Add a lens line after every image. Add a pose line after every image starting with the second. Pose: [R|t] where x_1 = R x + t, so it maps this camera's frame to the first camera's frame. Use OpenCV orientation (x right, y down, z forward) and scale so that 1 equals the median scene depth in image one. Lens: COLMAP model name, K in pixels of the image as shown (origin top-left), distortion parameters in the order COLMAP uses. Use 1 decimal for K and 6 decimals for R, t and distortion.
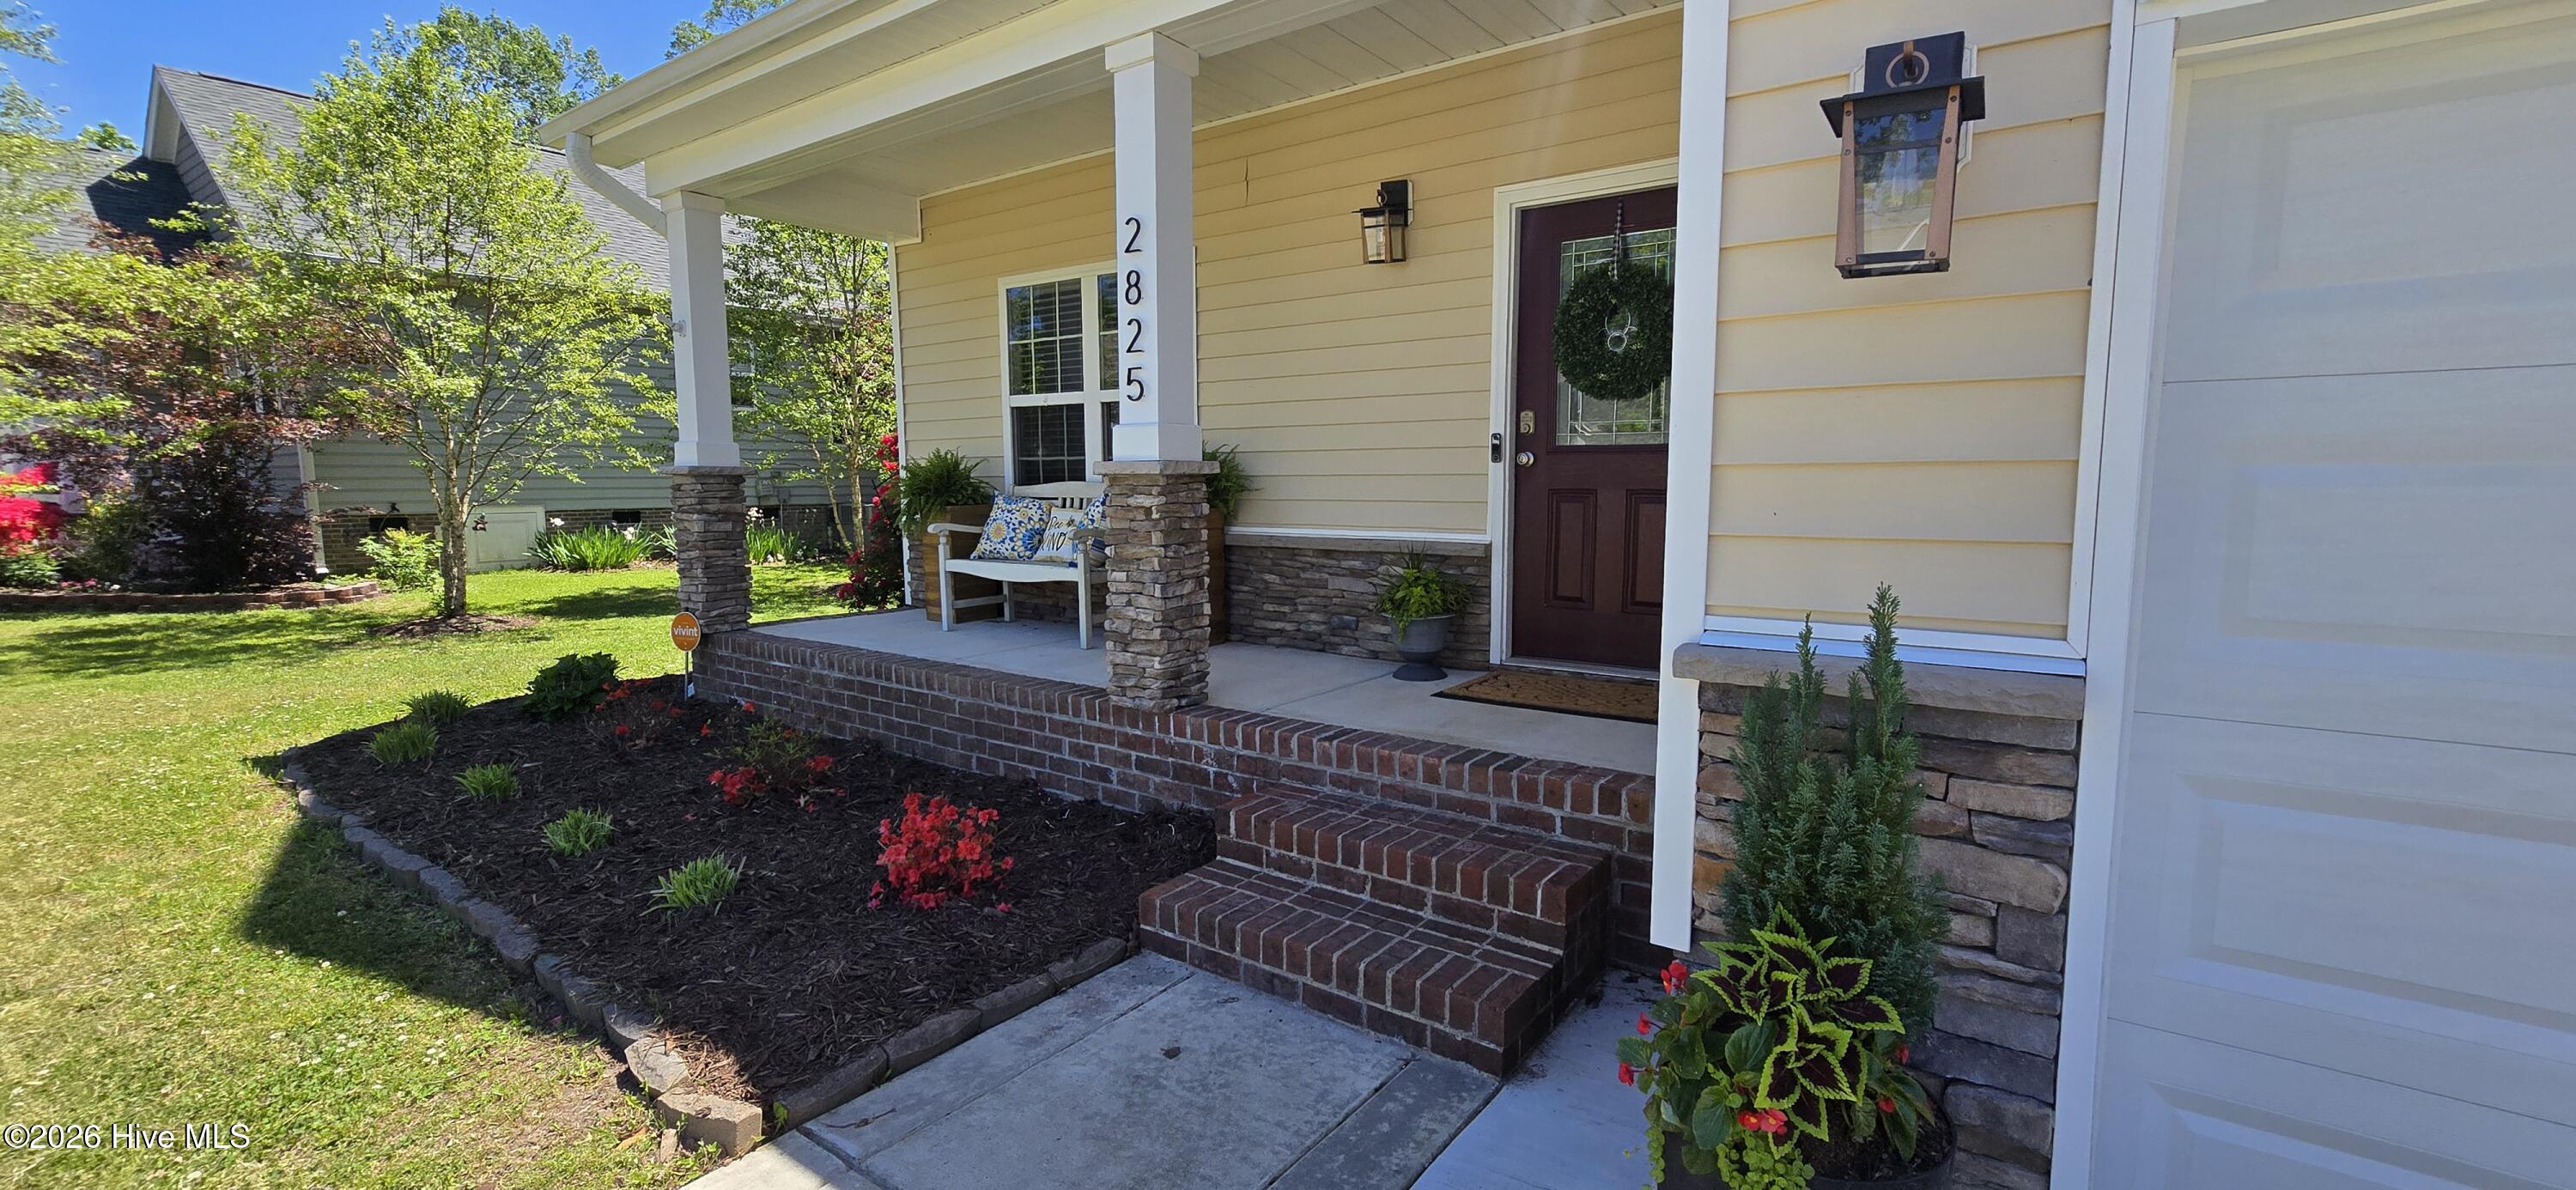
lens RADIAL K [[1058.2, 0, 1296.5], [0, 1058.2, 598.3], [0, 0, 1]] dist [-0.002642, -0.000346]
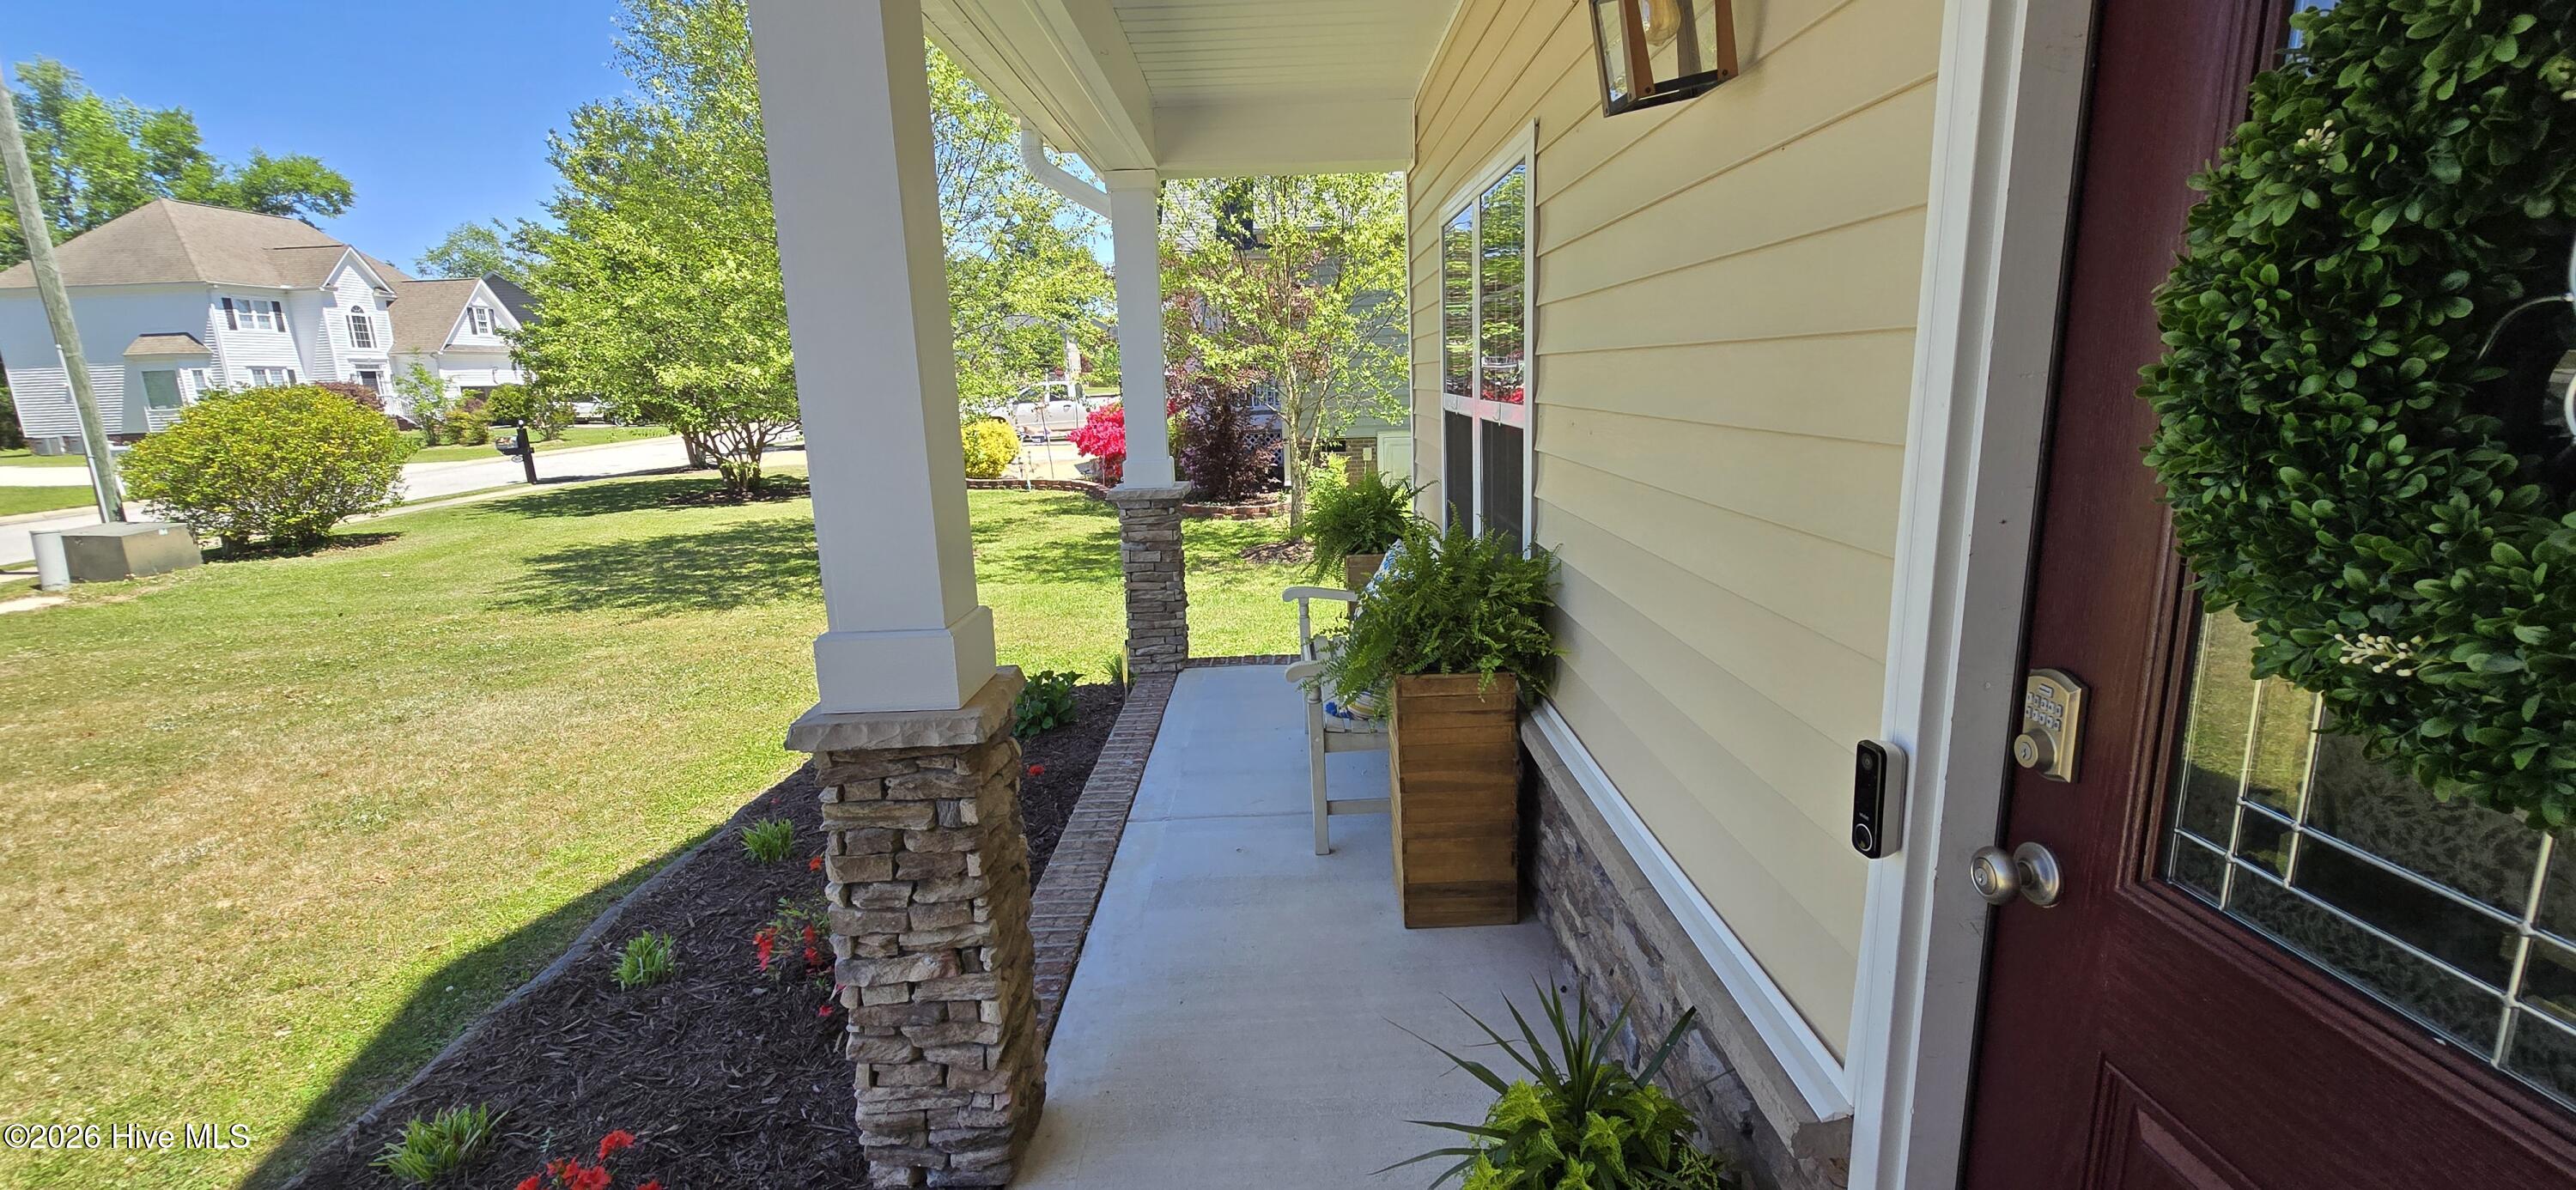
lens RADIAL K [[1058.2, 0, 1296.5], [0, 1058.2, 598.3], [0, 0, 1]] dist [-0.002642, -0.000346]
pose [[0.598671, 0.148809, -0.787050, 0.295123], [-0.058509, 0.988091, 0.142315, -0.215358], [0.798855, -0.039150, 0.600248, 0.737894]]
